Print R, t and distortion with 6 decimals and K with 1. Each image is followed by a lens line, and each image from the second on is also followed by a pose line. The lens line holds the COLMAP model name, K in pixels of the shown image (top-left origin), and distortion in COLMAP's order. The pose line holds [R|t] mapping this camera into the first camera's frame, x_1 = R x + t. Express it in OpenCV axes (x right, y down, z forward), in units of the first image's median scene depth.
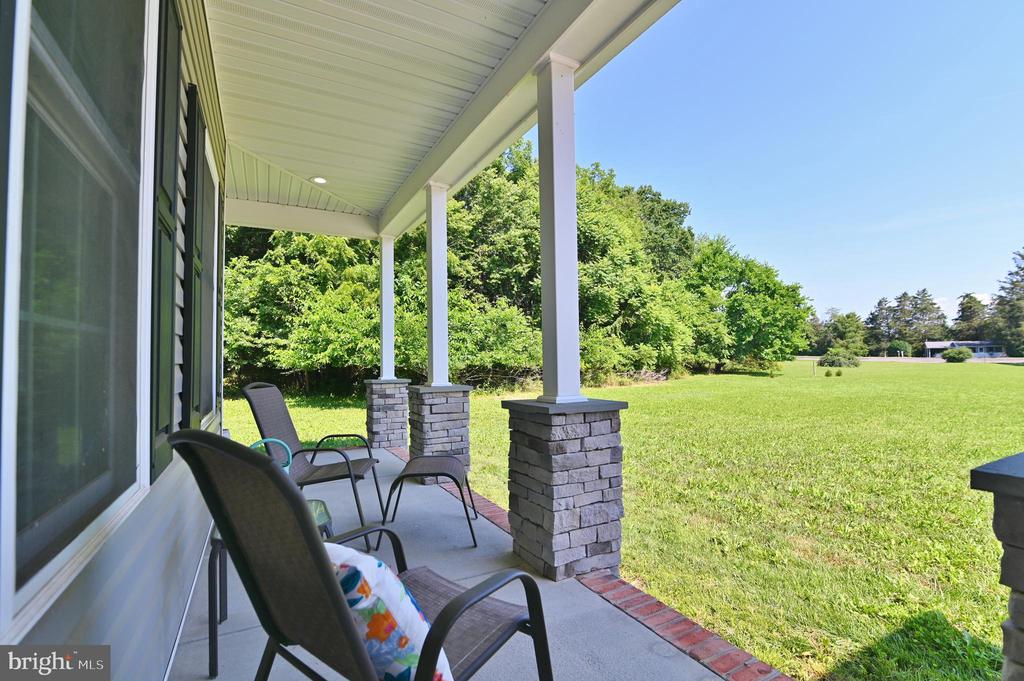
lens RADIAL K [[467.1, 0, 514.5], [0, 467.1, 339.4], [0, 0, 1]] dist [-0.020400, -0.000431]
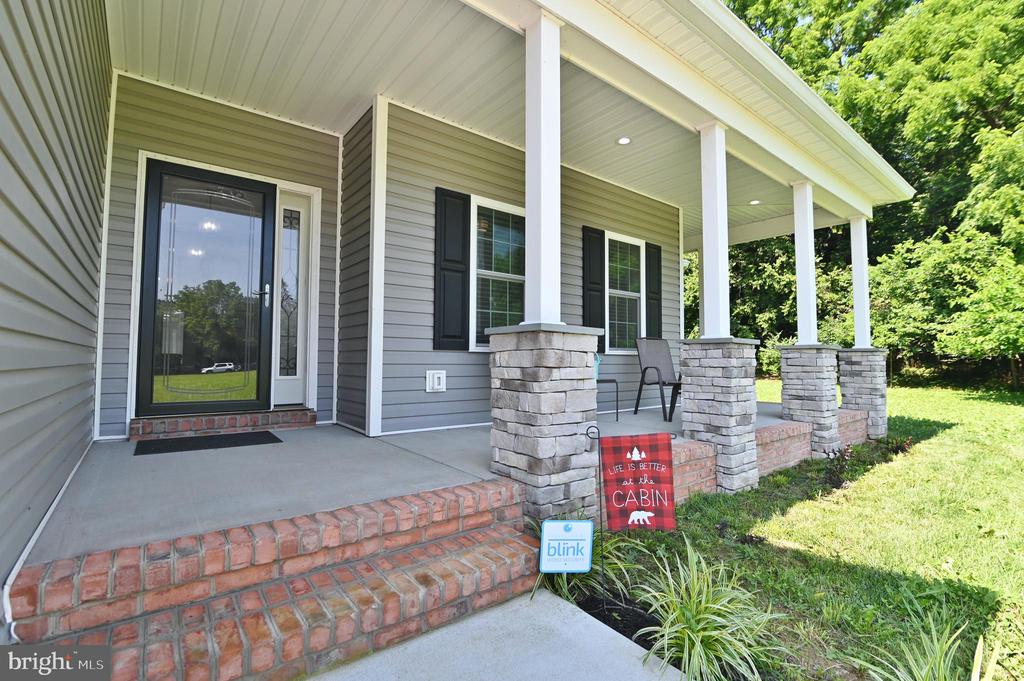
lens RADIAL K [[467.1, 0, 514.5], [0, 467.1, 339.4], [0, 0, 1]] dist [-0.020400, -0.000431]
pose [[0.169526, -0.024283, -0.985226, 0.229030], [0.030893, 0.999336, -0.019315, 0.021324], [0.985041, -0.027162, 0.170164, 0.009894]]
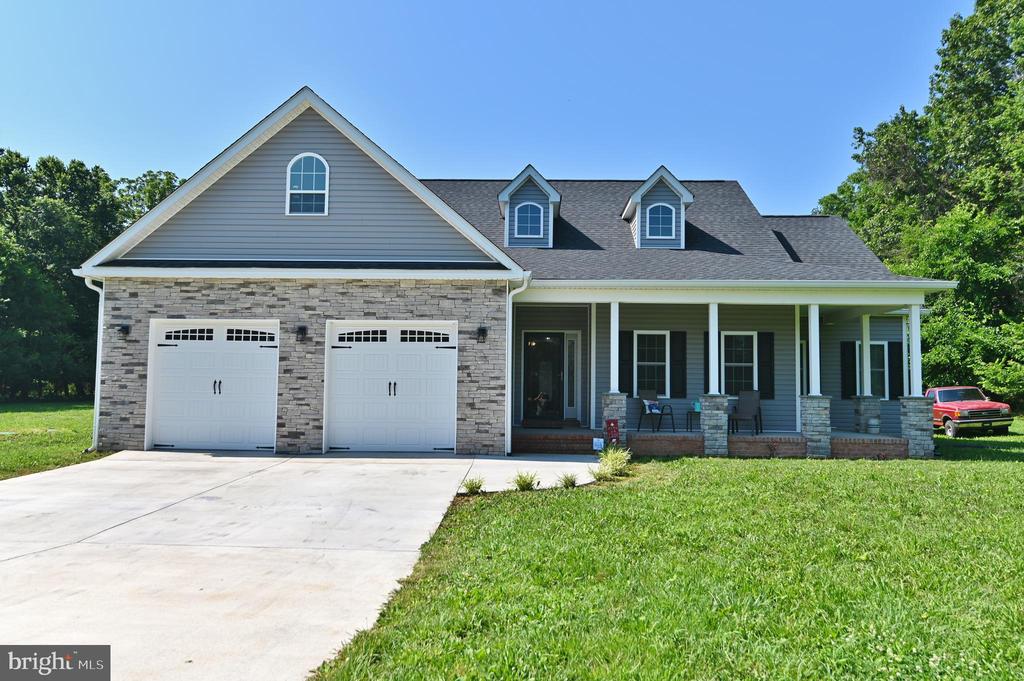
lens RADIAL K [[765.5, 0, 517.1], [0, 765.5, 343.0], [0, 0, 1]] dist [0.004509, -0.000985]
pose [[-0.508124, -0.042548, -0.860232, 0.919493], [0.032470, 0.997123, -0.068498, 0.014244], [0.860672, -0.062737, -0.505281, 0.413253]]
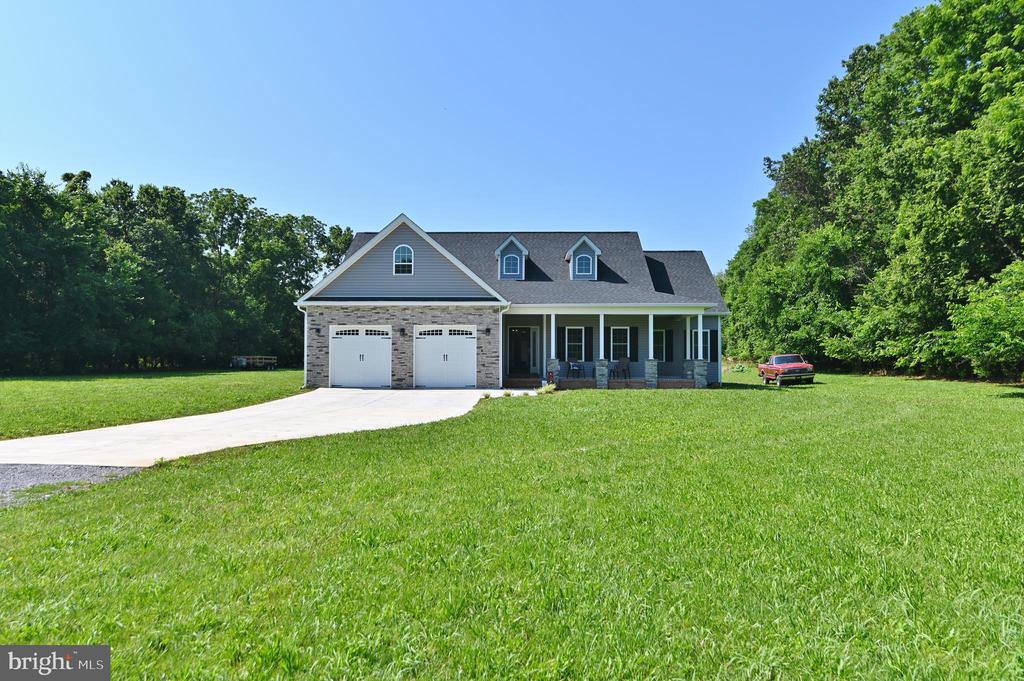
lens RADIAL K [[726.5, 0, 512.0], [0, 726.5, 340.5], [0, 0, 1]] dist [-0.002119, -0.000654]
pose [[-0.506365, -0.009992, -0.862262, 1.643036], [0.041408, 0.998498, -0.035888, 0.029537], [0.861325, -0.053877, -0.505190, 0.855419]]
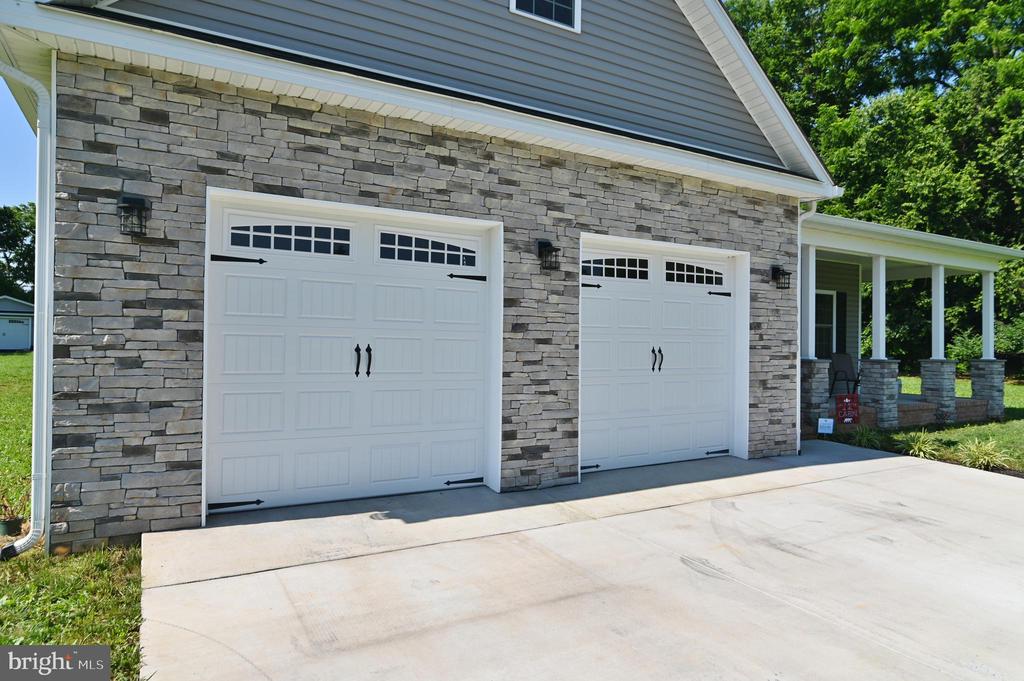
lens RADIAL K [[632.2, 0, 519.1], [0, 632.2, 342.0], [0, 0, 1]] dist [-0.004931, -0.000678]
pose [[0.027434, 0.010651, -0.999567, 0.669255], [0.029221, 0.999507, 0.011452, -0.016988], [0.999196, -0.029523, 0.027110, -0.245433]]
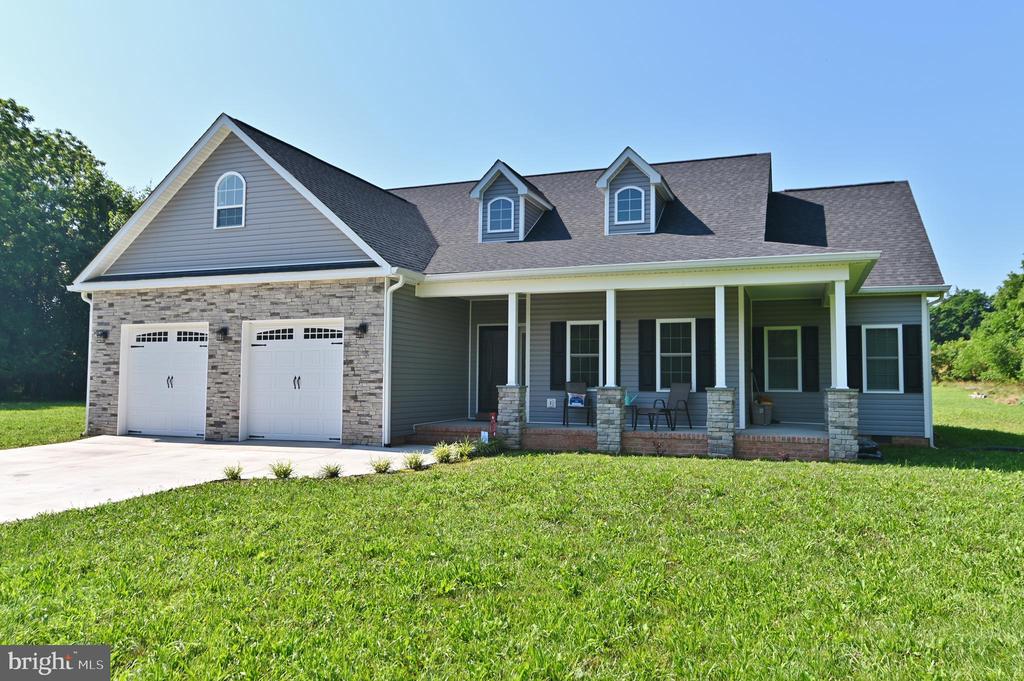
lens RADIAL K [[746.2, 0, 512.0], [0, 746.2, 340.5], [0, 0, 1]] dist [0.002350, 0.001684]
pose [[-0.759493, -0.025454, -0.650017, 0.642299], [0.032527, 0.996498, -0.077027, 0.029415], [0.649701, -0.079645, -0.756006, 0.713423]]
